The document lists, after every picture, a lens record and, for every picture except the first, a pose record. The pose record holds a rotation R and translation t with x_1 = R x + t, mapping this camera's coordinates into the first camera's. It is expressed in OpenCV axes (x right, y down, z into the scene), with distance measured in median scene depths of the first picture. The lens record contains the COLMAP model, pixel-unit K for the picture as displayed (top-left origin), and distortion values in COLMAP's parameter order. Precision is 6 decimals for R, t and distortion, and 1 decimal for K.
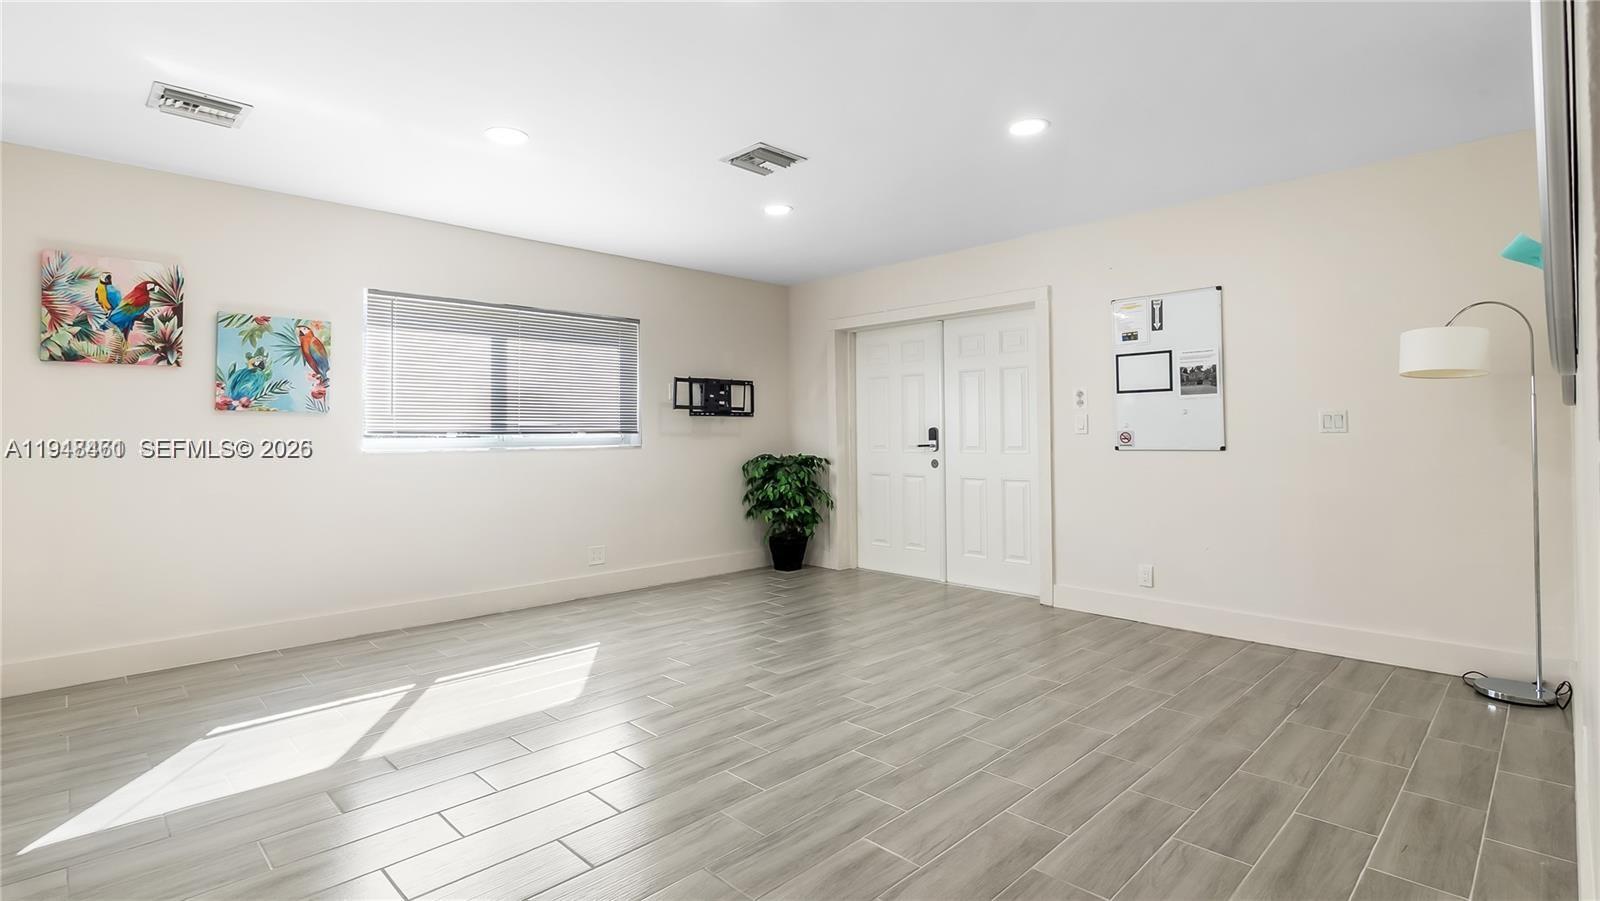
lens RADIAL K [[743.5, 0, 807.3], [0, 743.5, 443.6], [0, 0, 1]] dist [-0.003803, 0.000195]
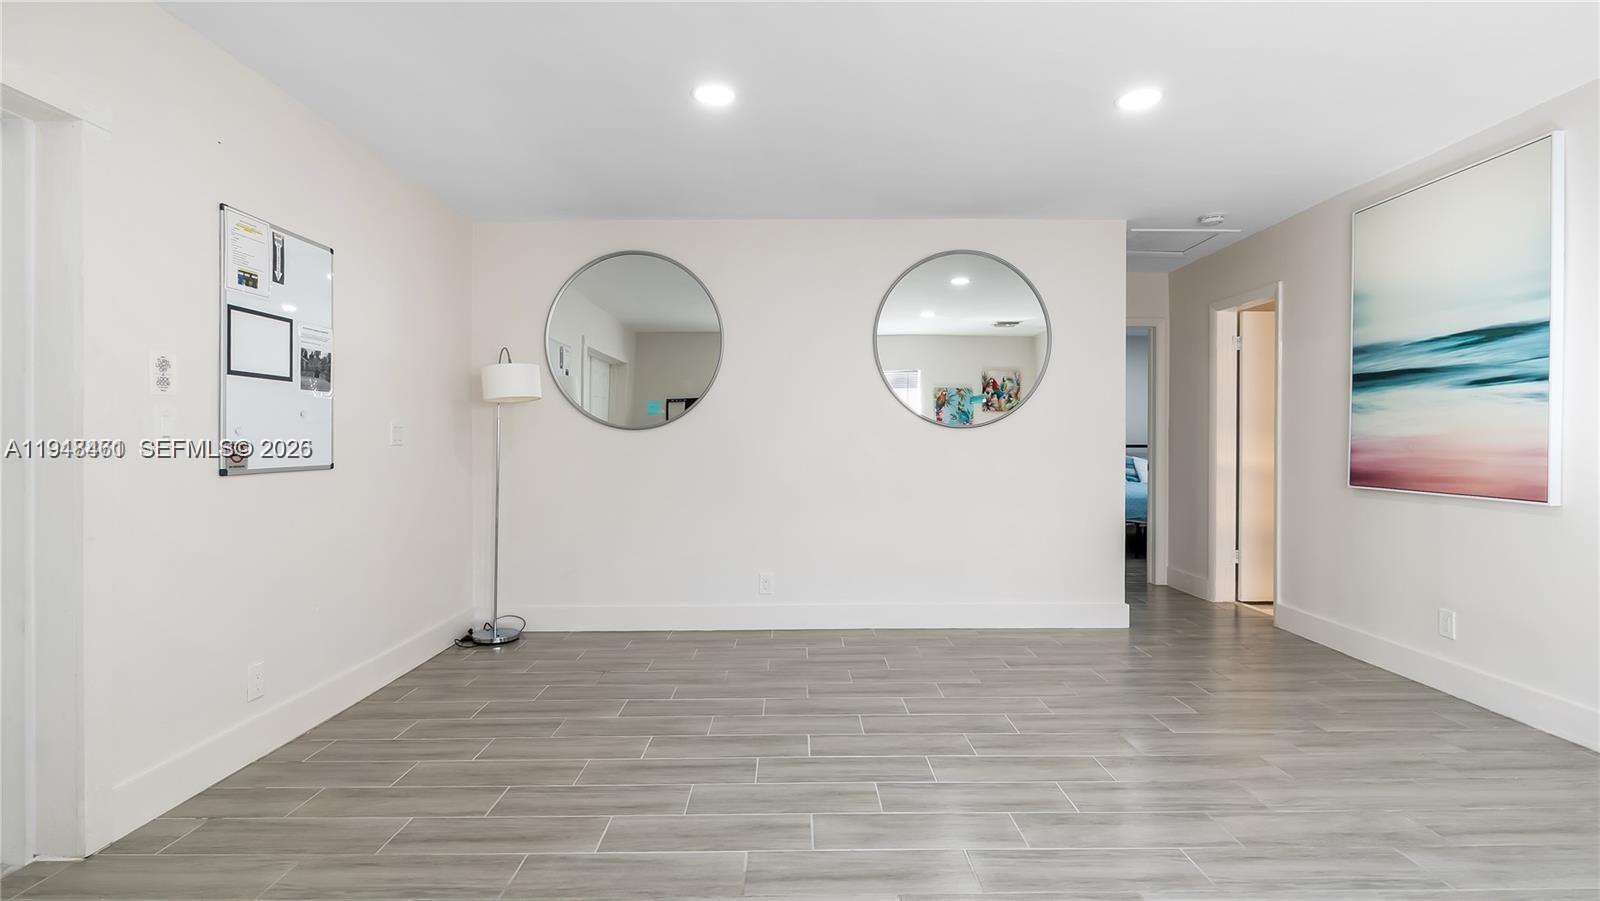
lens RADIAL K [[743.5, 0, 807.3], [0, 743.5, 443.6], [0, 0, 1]] dist [-0.003803, 0.000195]
pose [[-0.714889, 0.011909, 0.699137, -0.306765], [0.021287, 0.999762, 0.004737, -0.009484], [-0.698914, 0.018269, -0.714972, 1.197162]]
